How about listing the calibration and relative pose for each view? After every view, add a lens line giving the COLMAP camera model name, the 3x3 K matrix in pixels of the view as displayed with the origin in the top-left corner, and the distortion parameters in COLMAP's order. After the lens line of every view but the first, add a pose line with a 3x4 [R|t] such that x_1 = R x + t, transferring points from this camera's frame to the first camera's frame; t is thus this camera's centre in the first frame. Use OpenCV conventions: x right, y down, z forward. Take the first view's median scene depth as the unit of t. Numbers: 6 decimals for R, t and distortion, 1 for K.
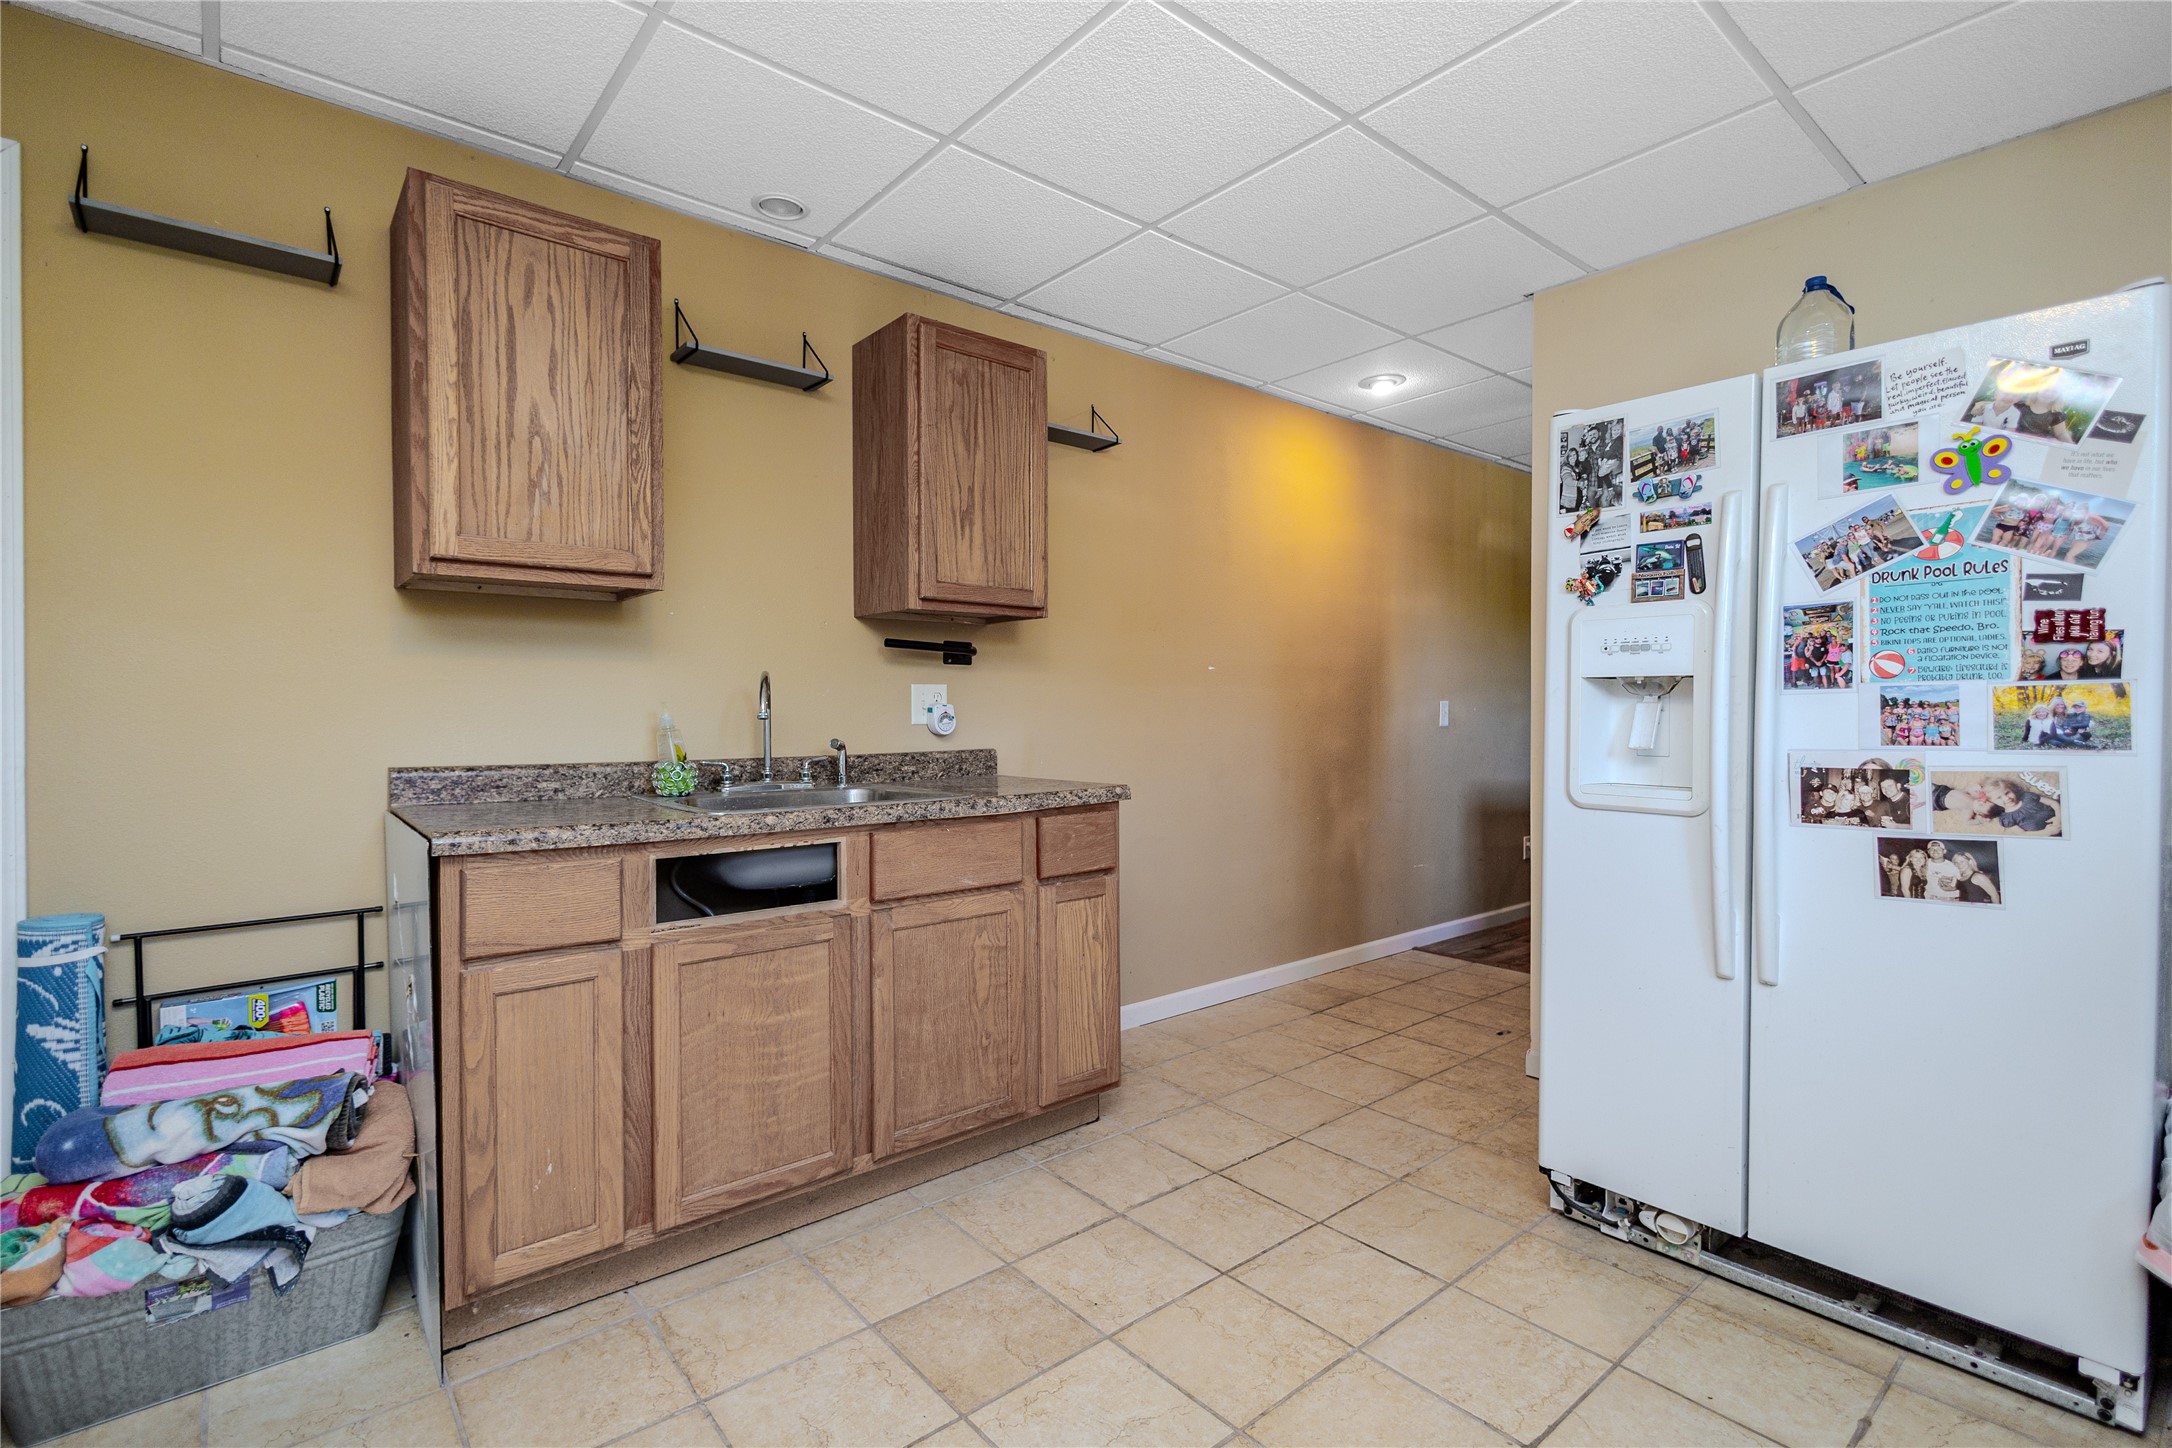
lens RADIAL K [[1003.1, 0, 1083.1], [0, 1003.1, 722.2], [0, 0, 1]] dist [0.009878, -0.003147]
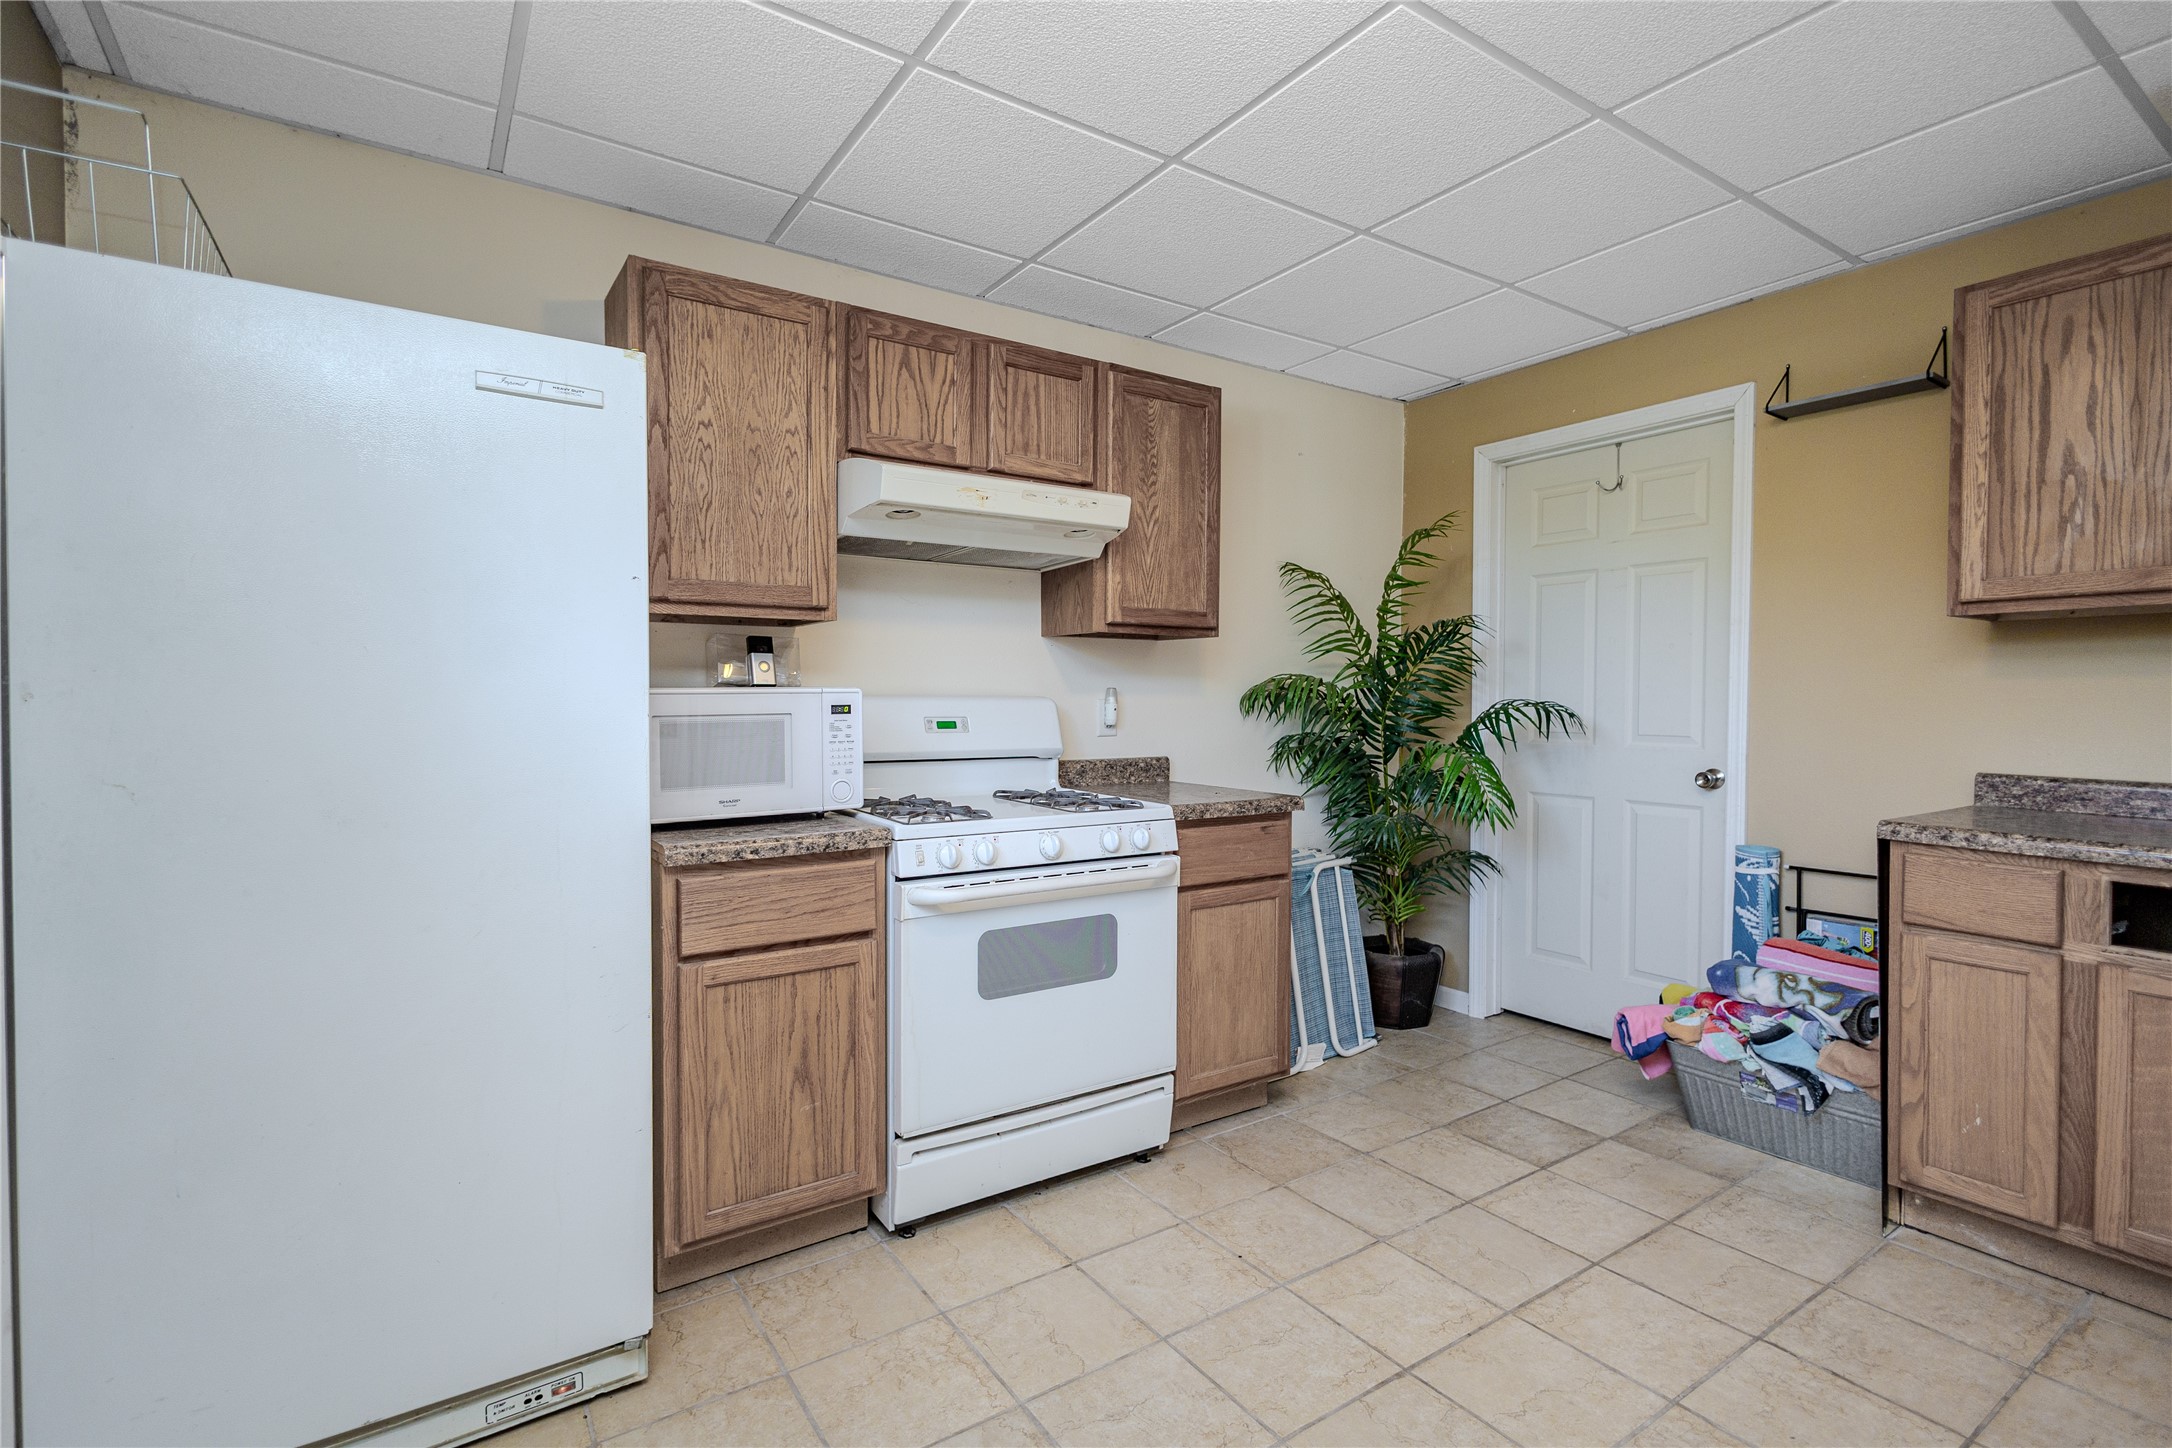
lens RADIAL K [[1003.1, 0, 1083.5], [0, 1003.1, 716.7], [0, 0, 1]] dist [0.009878, -0.003147]
pose [[-0.103714, 0.020706, -0.994392, 0.704548], [-0.011925, 0.999686, 0.022060, -0.040152], [0.994536, 0.014147, -0.103435, 0.072794]]
